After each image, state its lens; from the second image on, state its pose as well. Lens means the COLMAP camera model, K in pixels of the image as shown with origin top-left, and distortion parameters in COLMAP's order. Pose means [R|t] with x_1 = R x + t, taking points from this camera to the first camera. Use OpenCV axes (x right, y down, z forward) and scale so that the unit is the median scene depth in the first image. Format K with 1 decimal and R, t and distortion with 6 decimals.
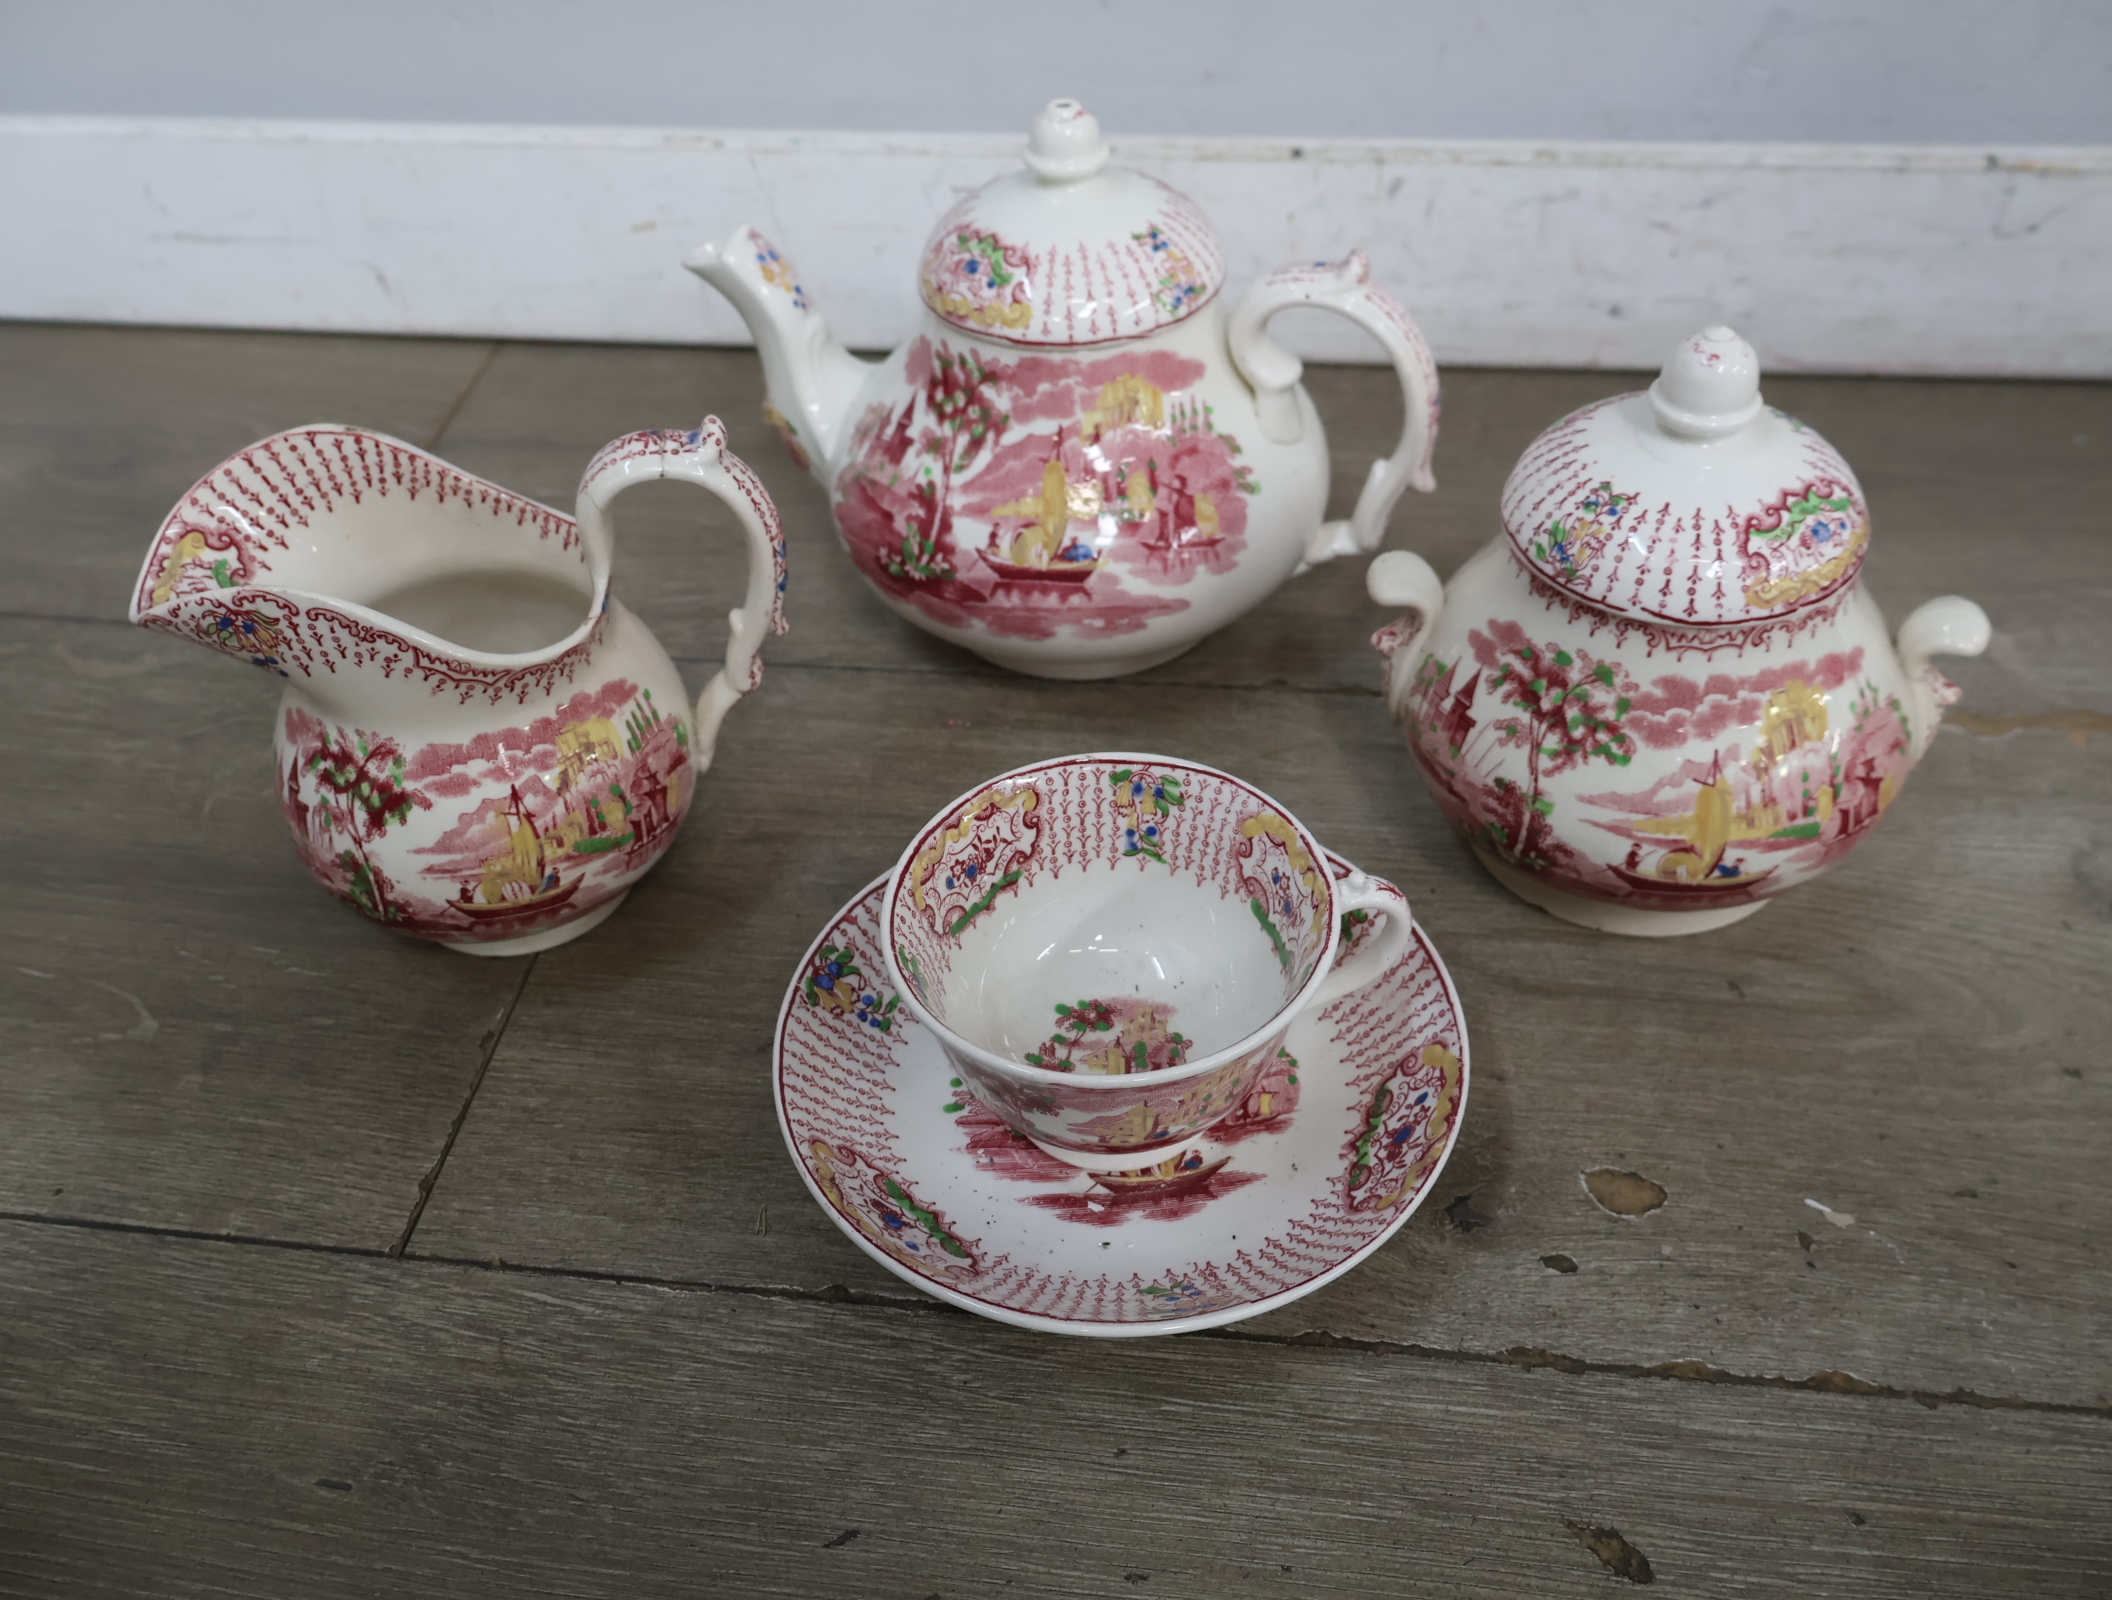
lens RADIAL K [[2036.9, 0, 1056.4], [0, 2036.9, 791.5], [0, 0, 1]] dist [0.010290, 0.000000]
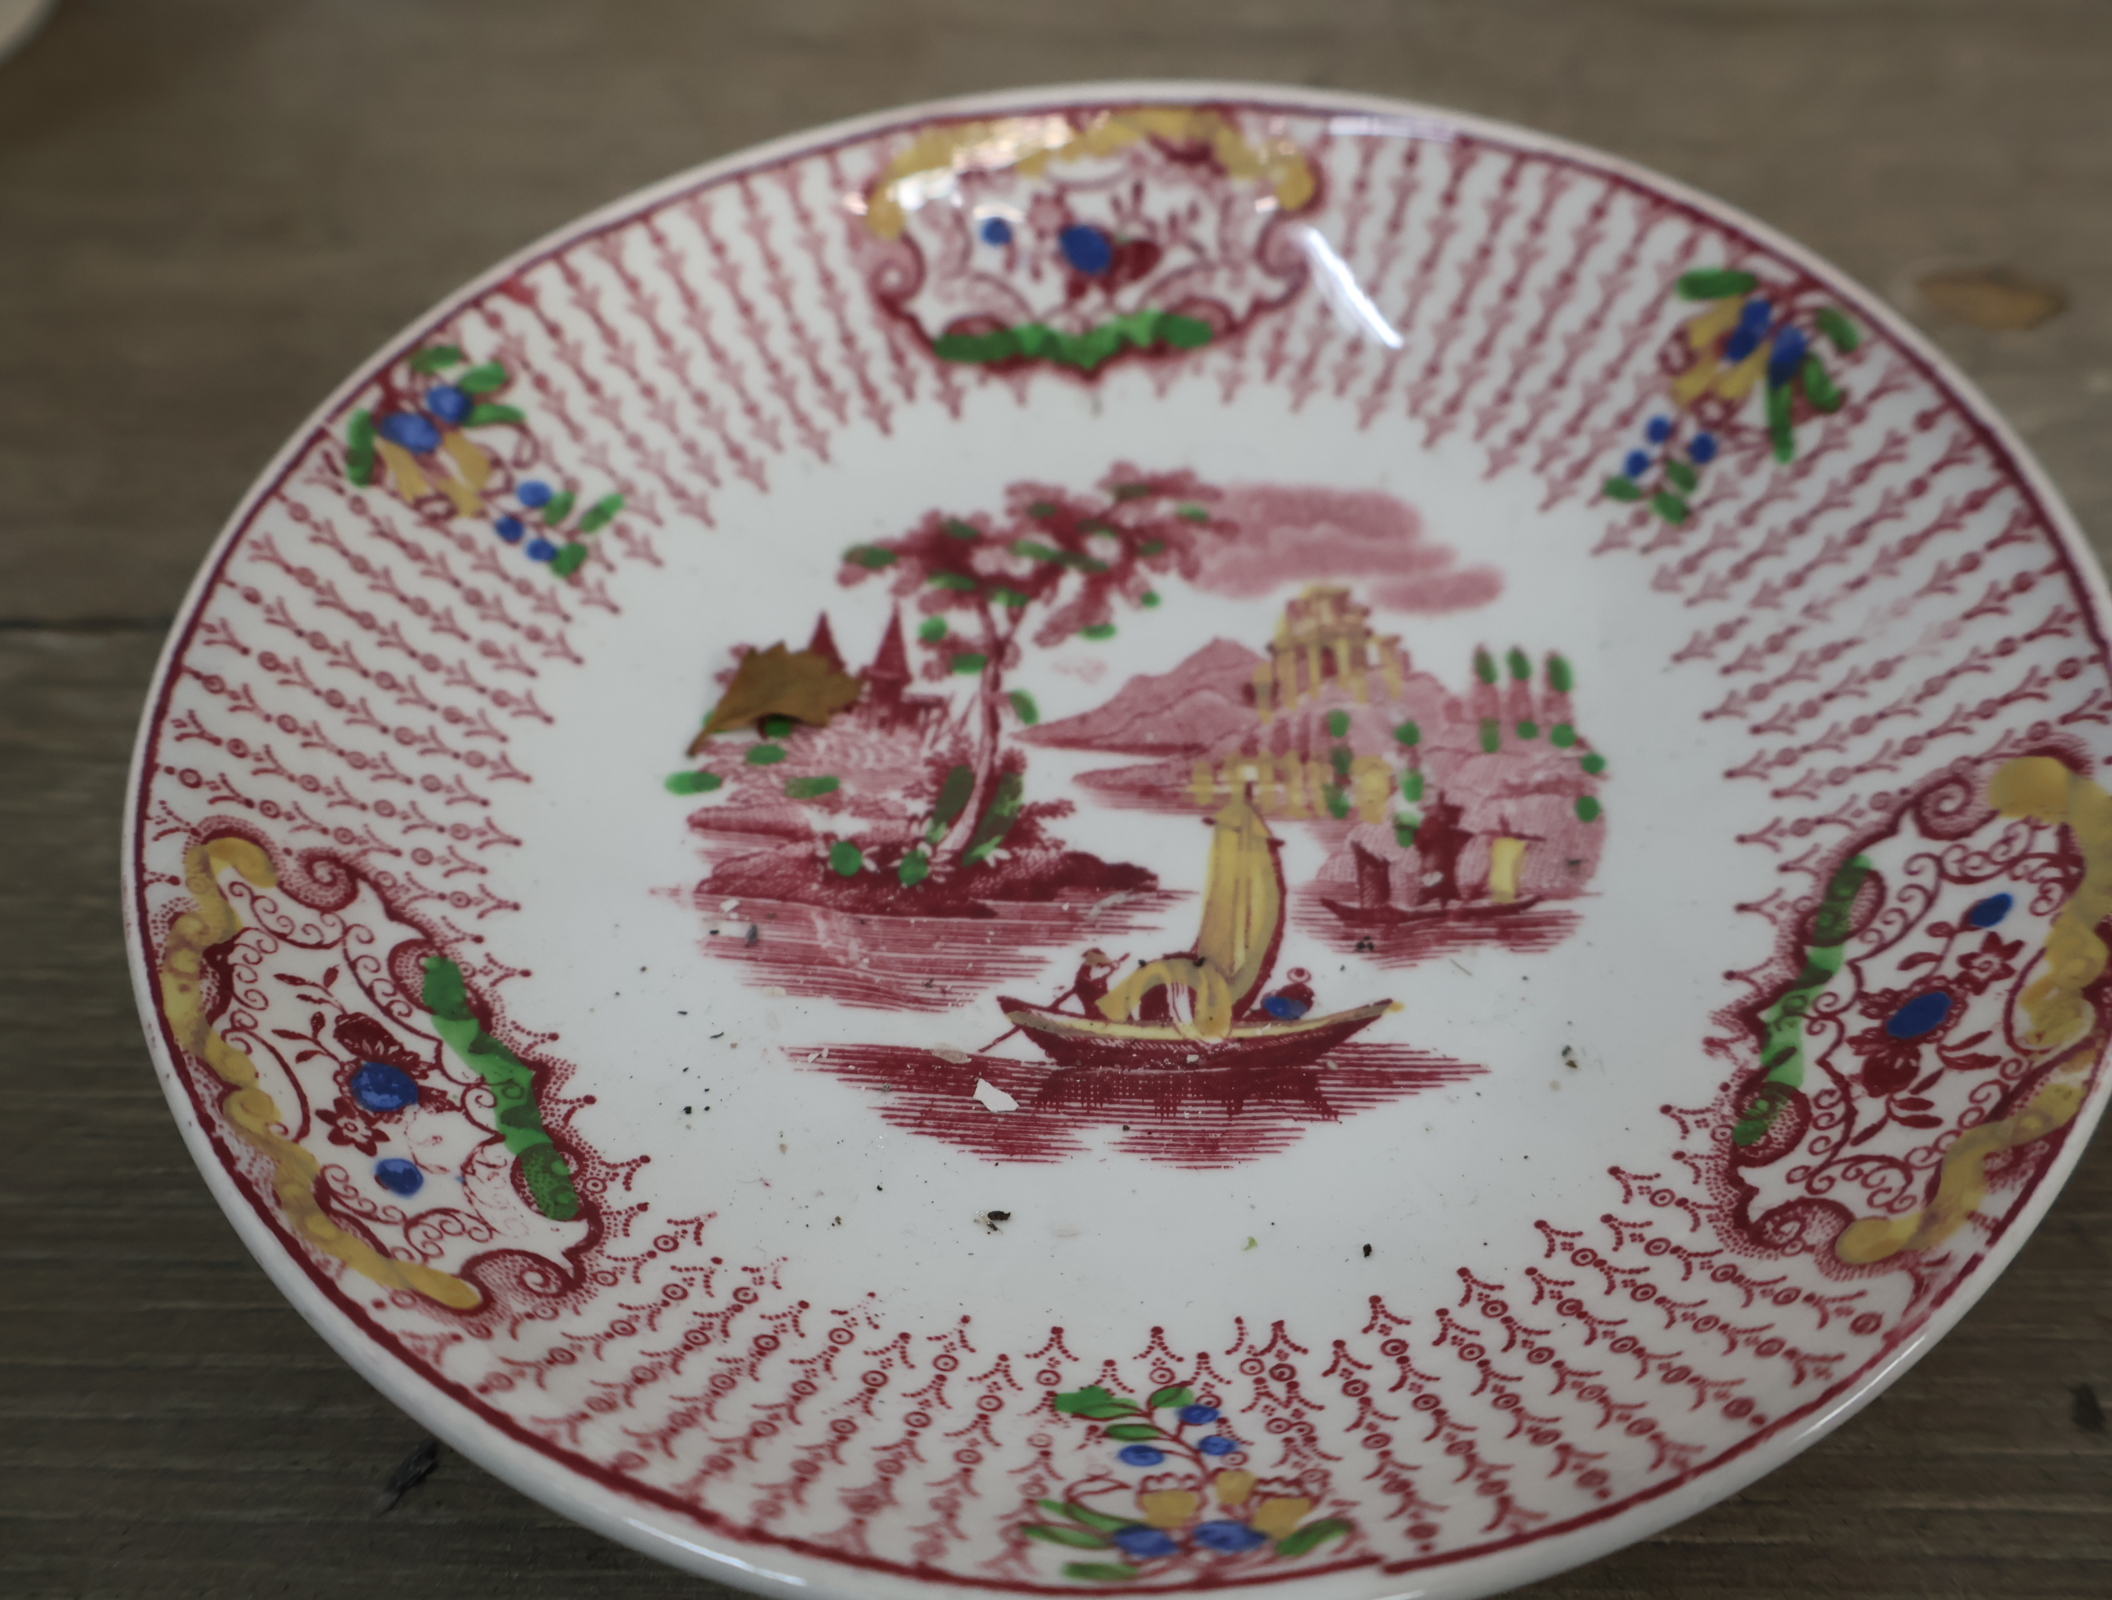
lens RADIAL K [[2036.9, 0, 1071.1], [0, 2036.9, 796.4], [0, 0, 1]] dist [0.010290, 0.000000]
pose [[0.989450, 0.110787, -0.093351, 0.055639], [-0.093890, 0.981102, 0.169183, 0.082846], [0.110330, -0.158634, 0.981154, 0.608117]]
